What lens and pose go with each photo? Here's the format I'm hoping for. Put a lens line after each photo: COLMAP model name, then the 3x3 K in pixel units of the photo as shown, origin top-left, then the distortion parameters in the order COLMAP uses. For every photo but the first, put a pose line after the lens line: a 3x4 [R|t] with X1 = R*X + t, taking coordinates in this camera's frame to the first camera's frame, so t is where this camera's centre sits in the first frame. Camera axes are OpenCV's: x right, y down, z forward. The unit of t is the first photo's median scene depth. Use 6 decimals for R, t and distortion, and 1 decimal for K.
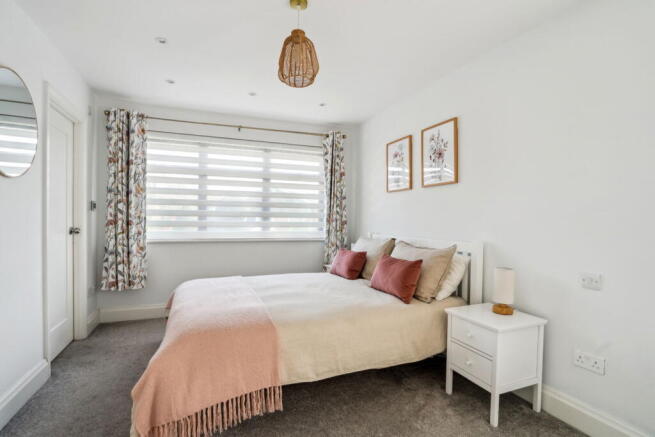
lens RADIAL K [[320.6, 0, 329.2], [0, 320.6, 222.9], [0, 0, 1]] dist [-0.051598, 0.000229]
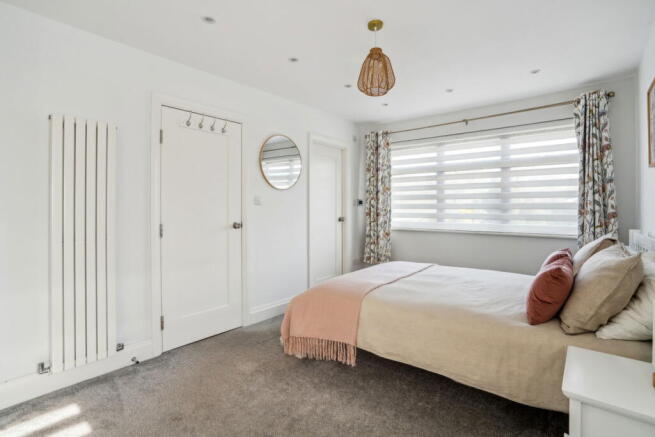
lens RADIAL K [[308.6, 0, 326.1], [0, 308.6, 214.1], [0, 0, 1]] dist [-0.053555, 0.020610]
pose [[0.481584, 0.002154, -0.876398, 0.414887], [-0.008749, 0.999959, -0.002350, 0.003879], [0.876357, 0.008800, 0.481583, 0.165563]]
